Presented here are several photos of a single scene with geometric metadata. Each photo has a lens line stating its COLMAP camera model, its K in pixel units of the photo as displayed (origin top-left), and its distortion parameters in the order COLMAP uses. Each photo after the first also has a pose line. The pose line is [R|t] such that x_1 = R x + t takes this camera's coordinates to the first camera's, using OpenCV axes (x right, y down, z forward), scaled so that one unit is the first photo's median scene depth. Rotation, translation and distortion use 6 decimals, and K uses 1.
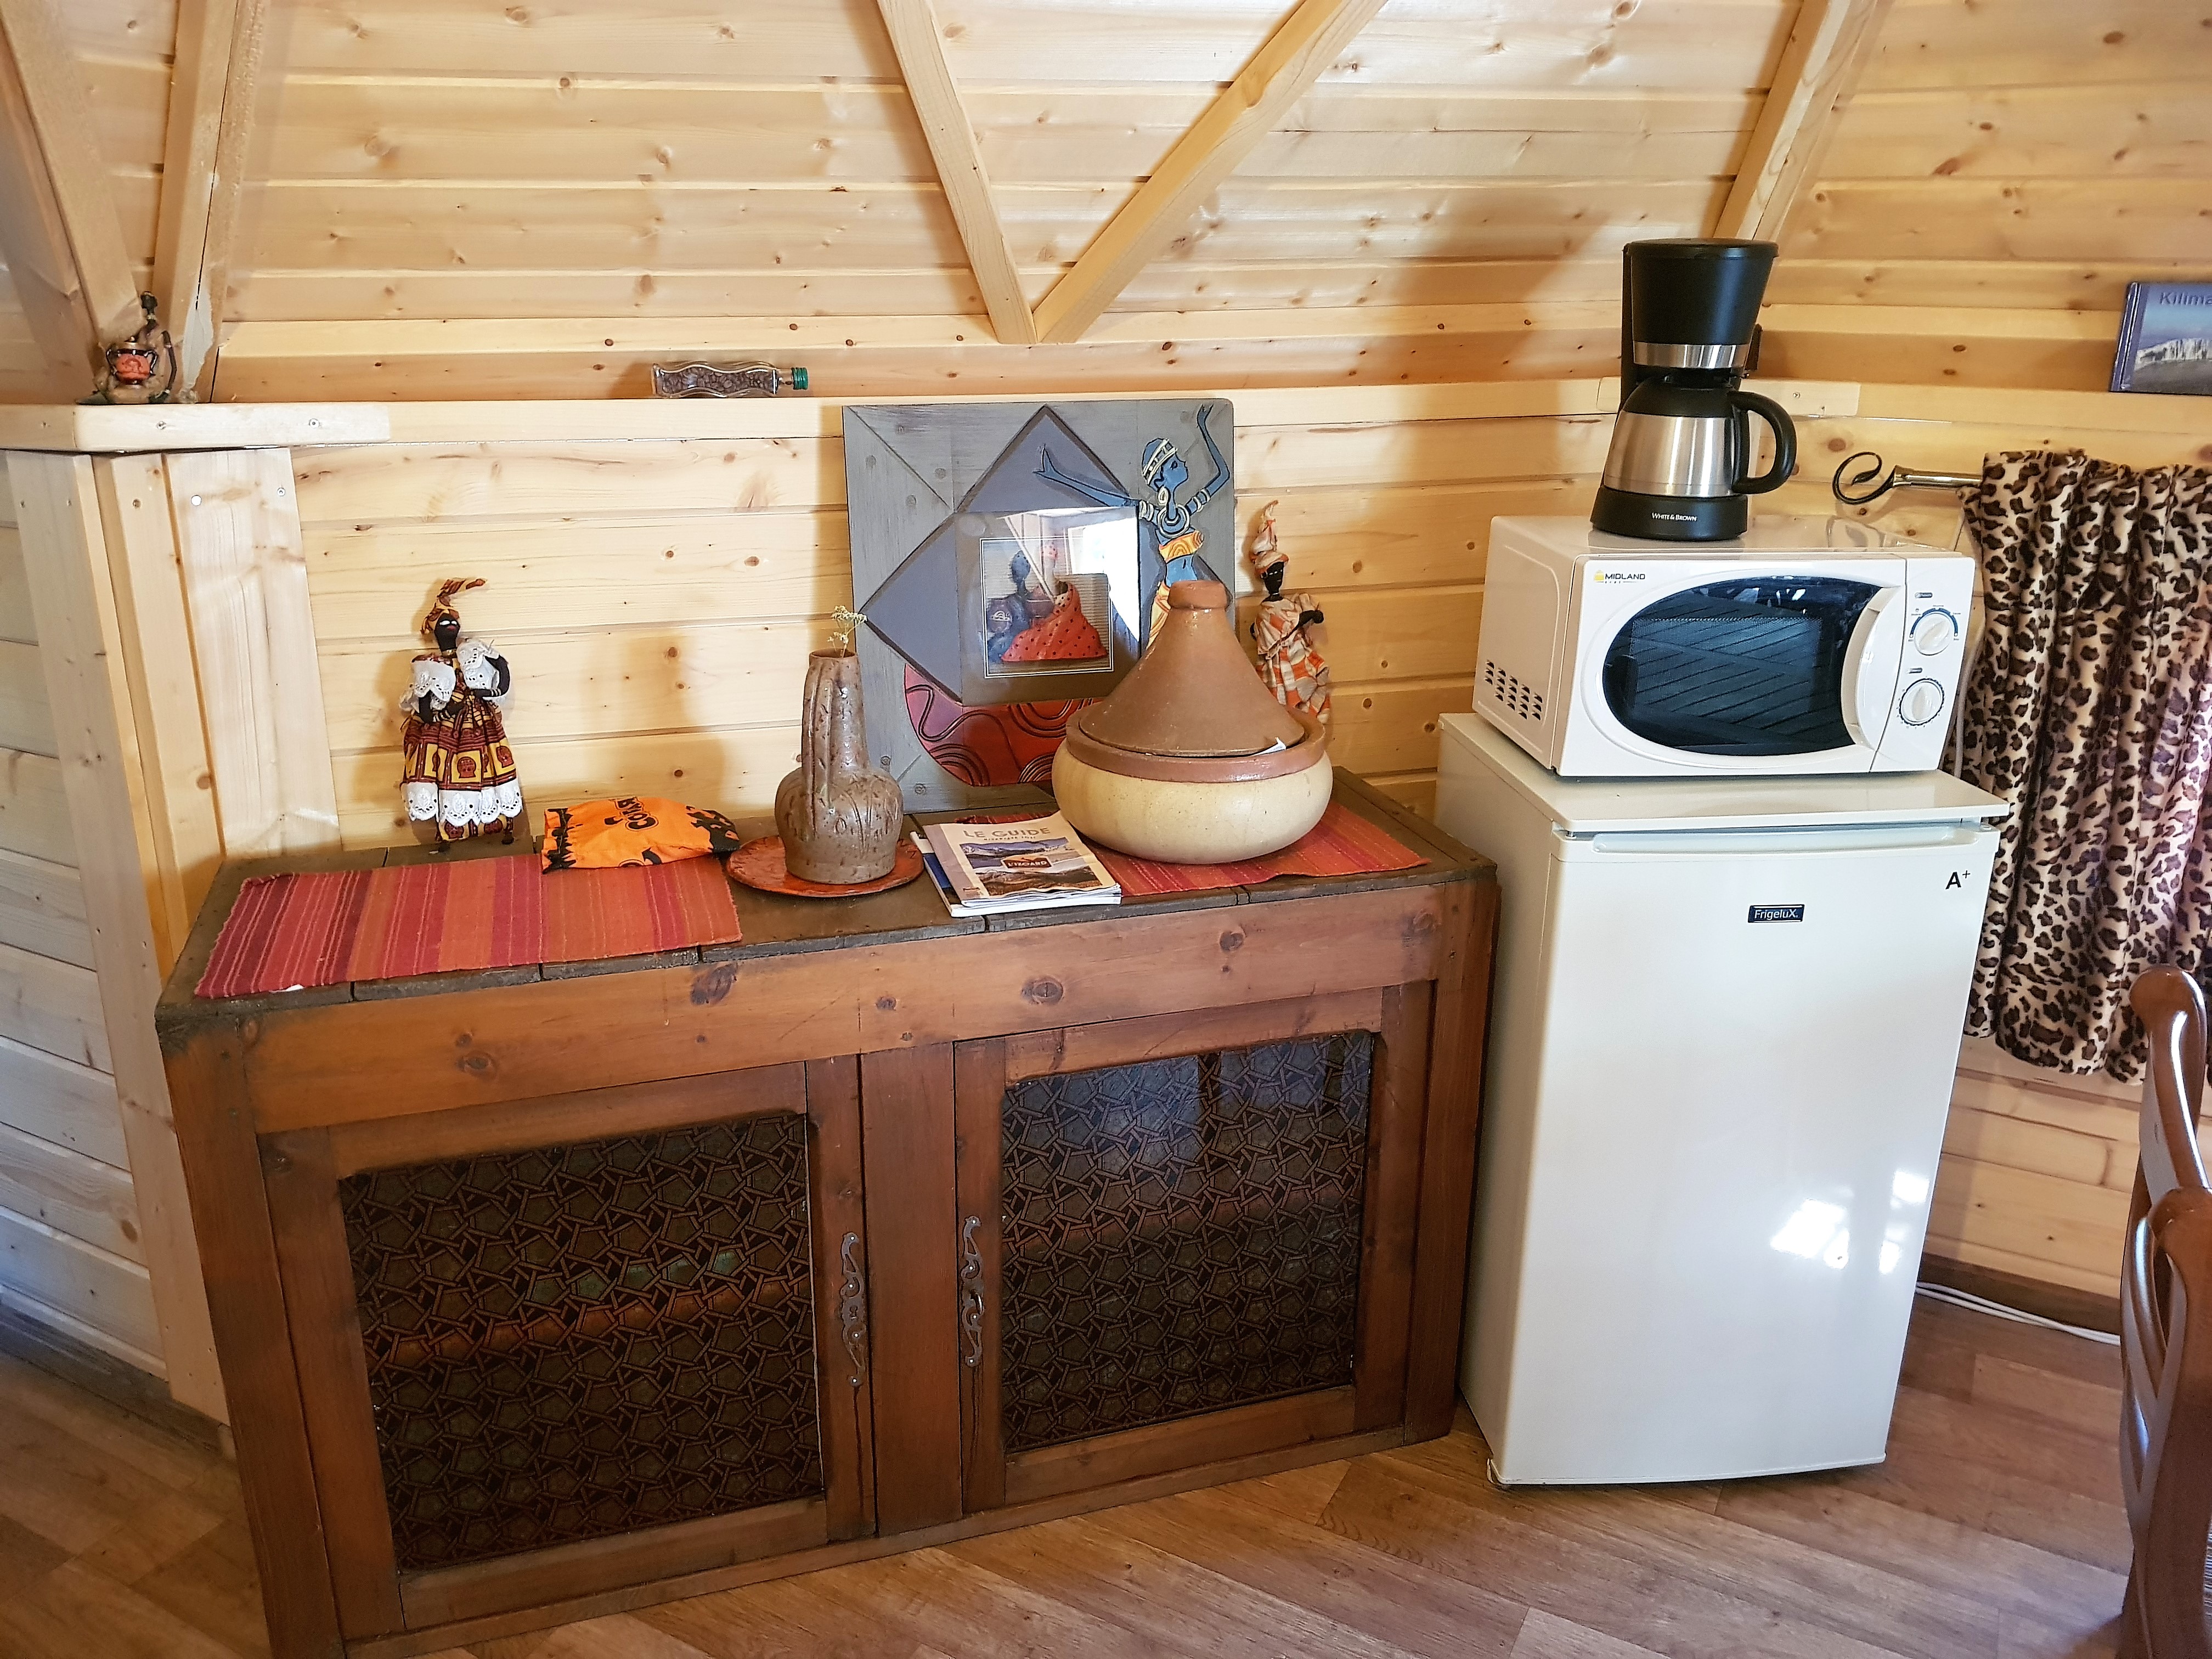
lens RADIAL K [[1715.5, 0, 1056.7], [0, 1715.5, 804.1], [0, 0, 1]] dist [0.092332, -0.161054]
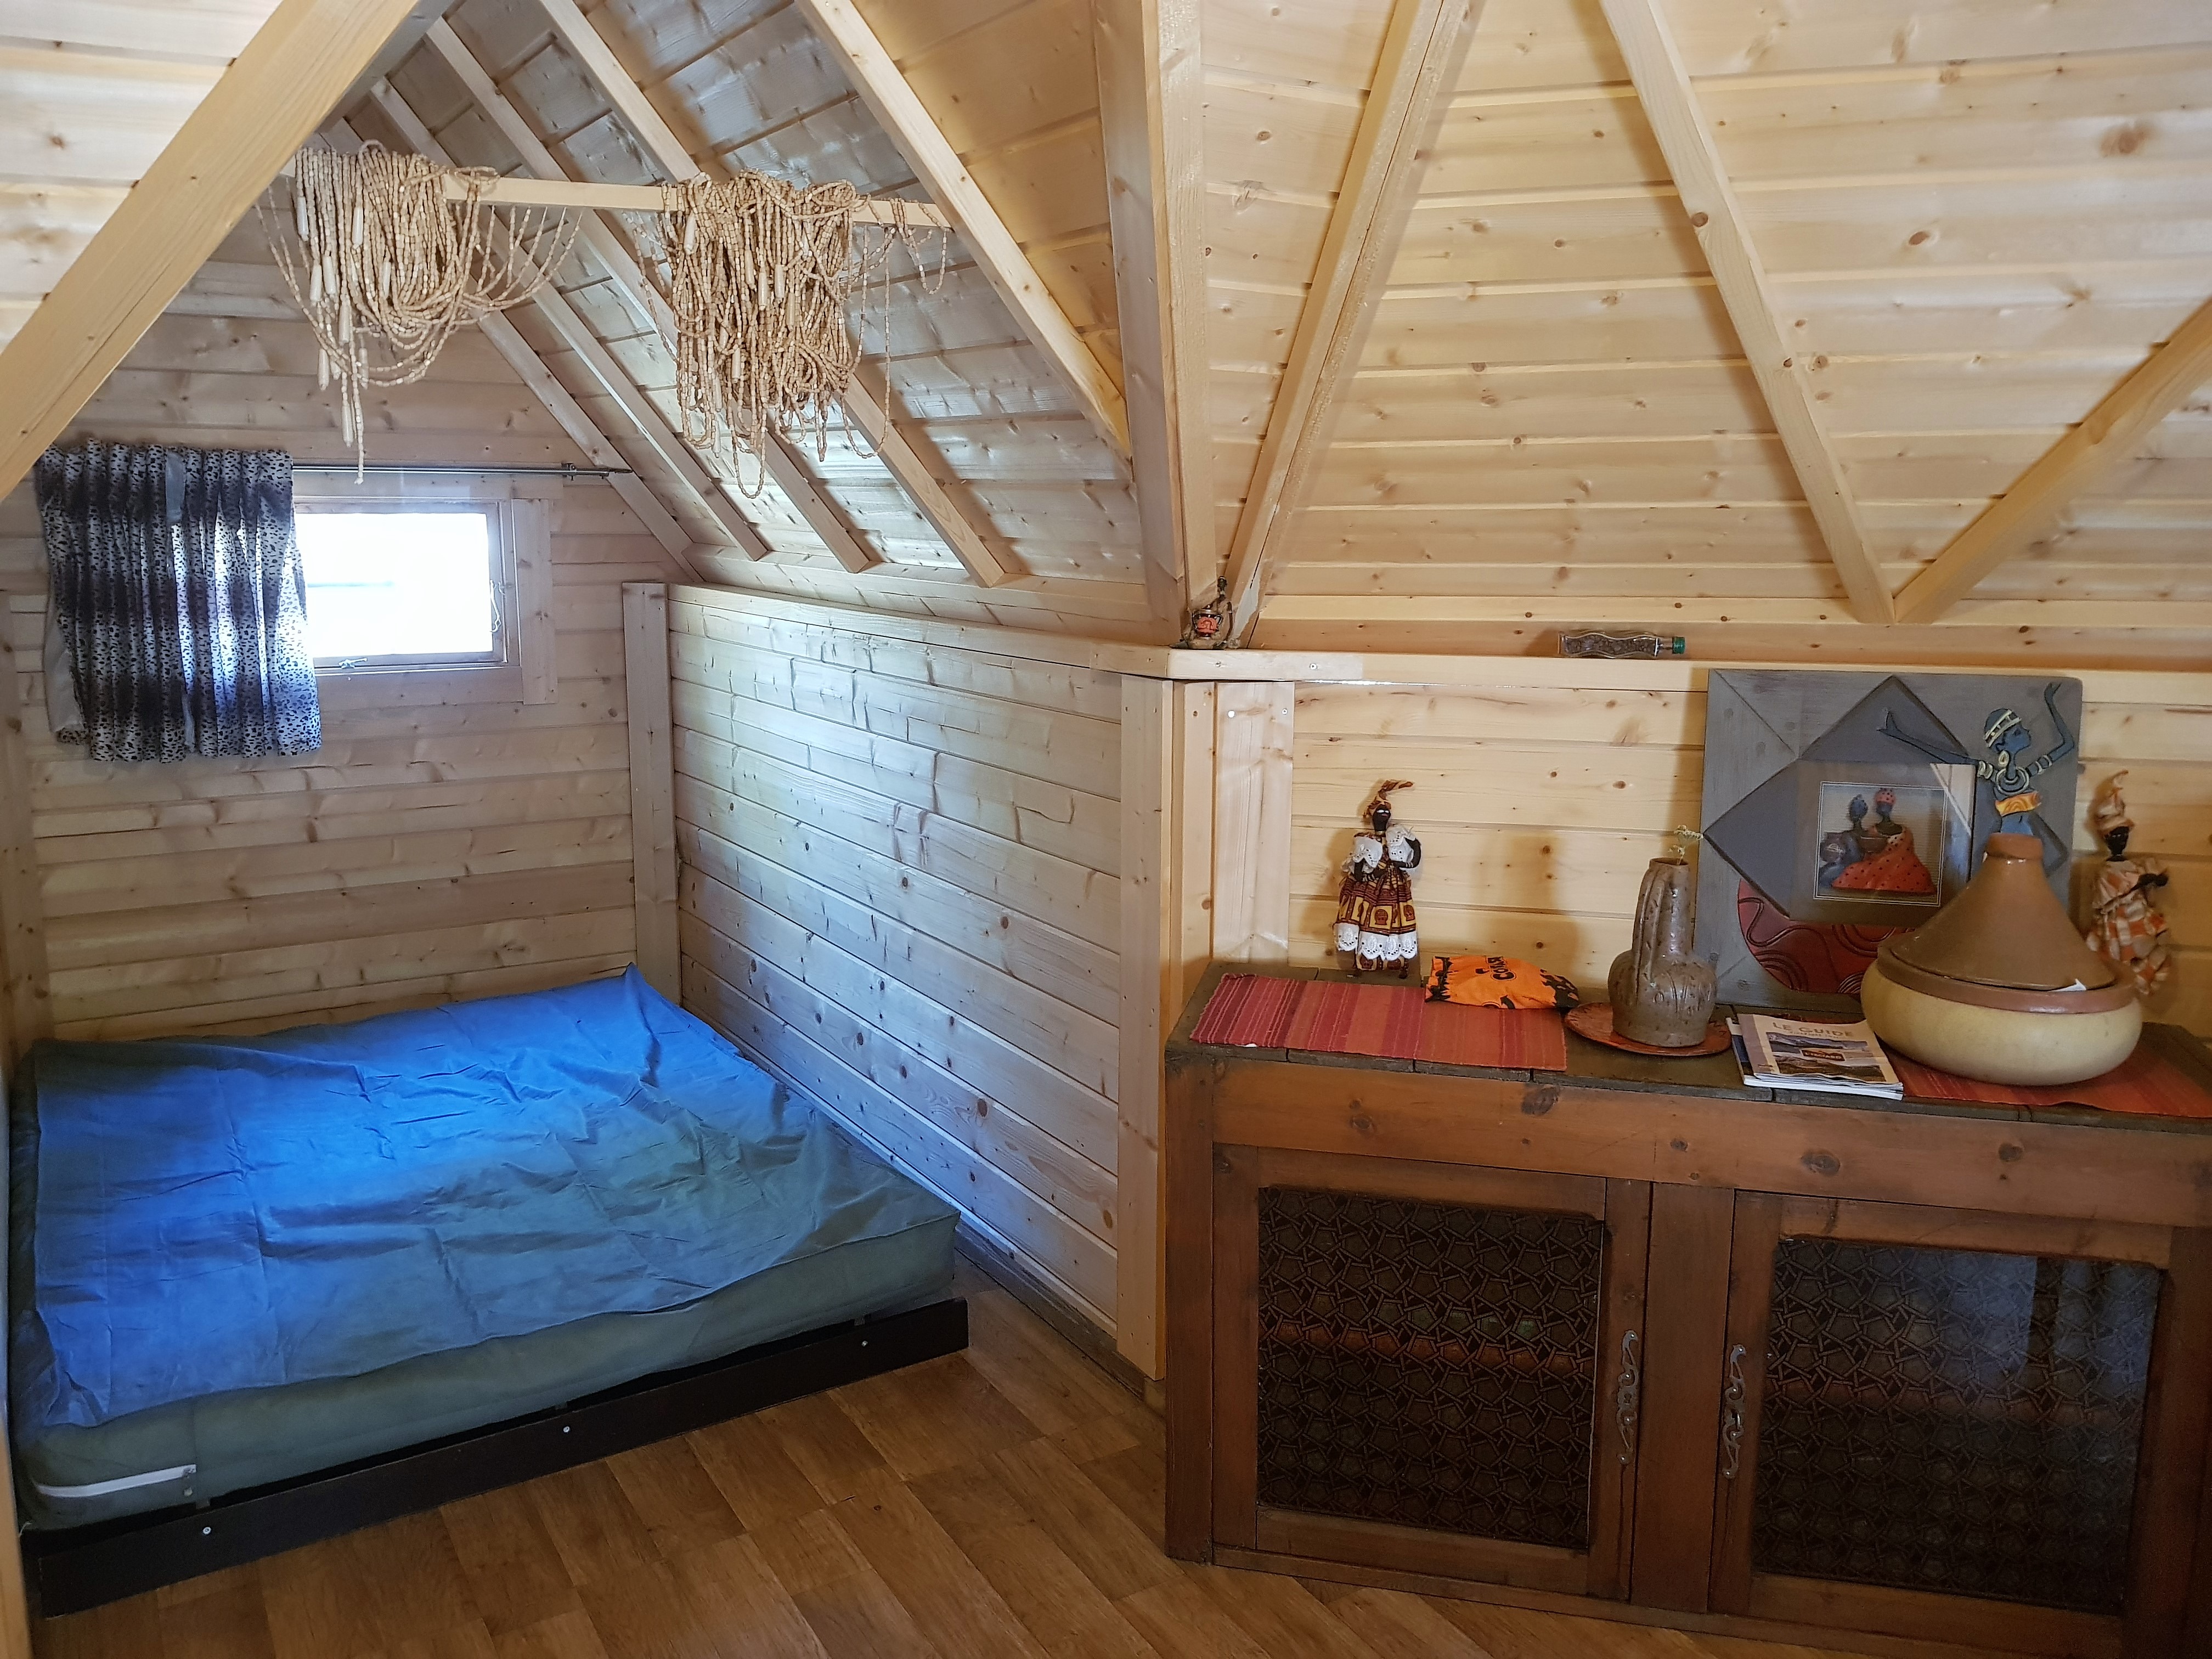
lens RADIAL K [[1715.5, 0, 1056.7], [0, 1715.5, 804.1], [0, 0, 1]] dist [0.092332, -0.161054]
pose [[0.862637, 0.090650, -0.497634, 0.104877], [-0.149534, 0.985540, -0.079686, 0.037433], [0.483215, 0.143153, 0.863719, -0.307312]]
